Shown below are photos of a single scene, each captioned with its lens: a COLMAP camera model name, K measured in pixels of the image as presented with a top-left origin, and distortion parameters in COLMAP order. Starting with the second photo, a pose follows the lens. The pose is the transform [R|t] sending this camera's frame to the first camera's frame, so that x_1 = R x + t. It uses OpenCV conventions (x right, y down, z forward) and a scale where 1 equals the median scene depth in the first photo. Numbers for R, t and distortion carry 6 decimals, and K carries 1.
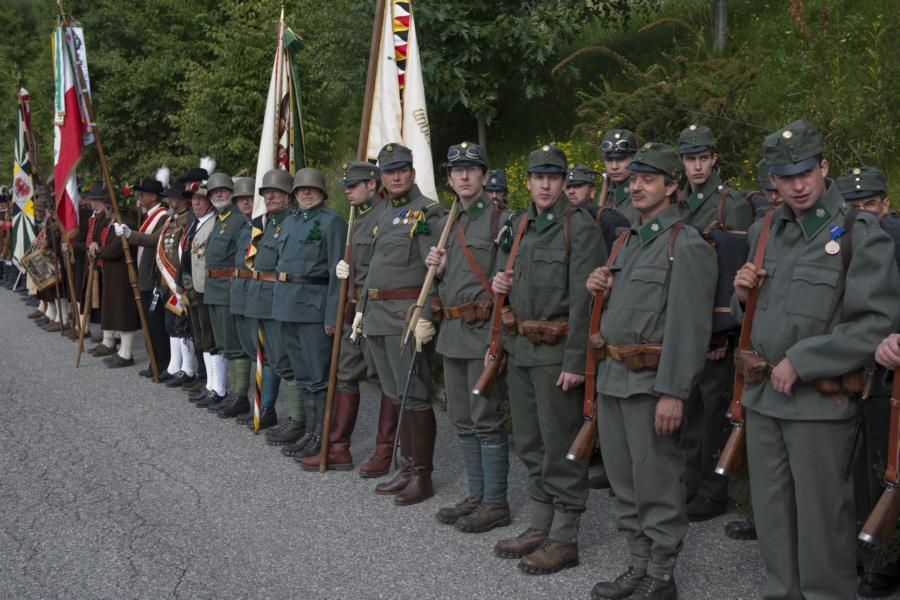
lens RADIAL K [[1178.1, 0, 418.8], [0, 1178.1, 268.3], [0, 0, 1]] dist [0.165112, 0.000000]
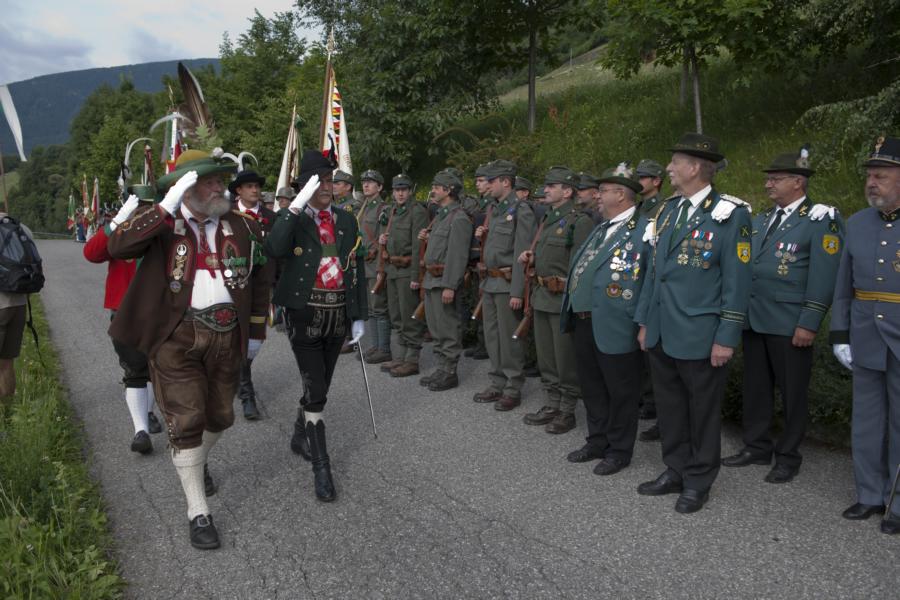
lens RADIAL K [[741.0, 0, 417.0], [0, 741.0, 281.3], [0, 0, 1]] dist [0.018795, 0.002403]
pose [[0.999227, 0.015511, 0.036127, 0.074560], [-0.016294, 0.999636, 0.021489, 0.051956], [-0.035780, -0.022061, 0.999116, -0.283091]]
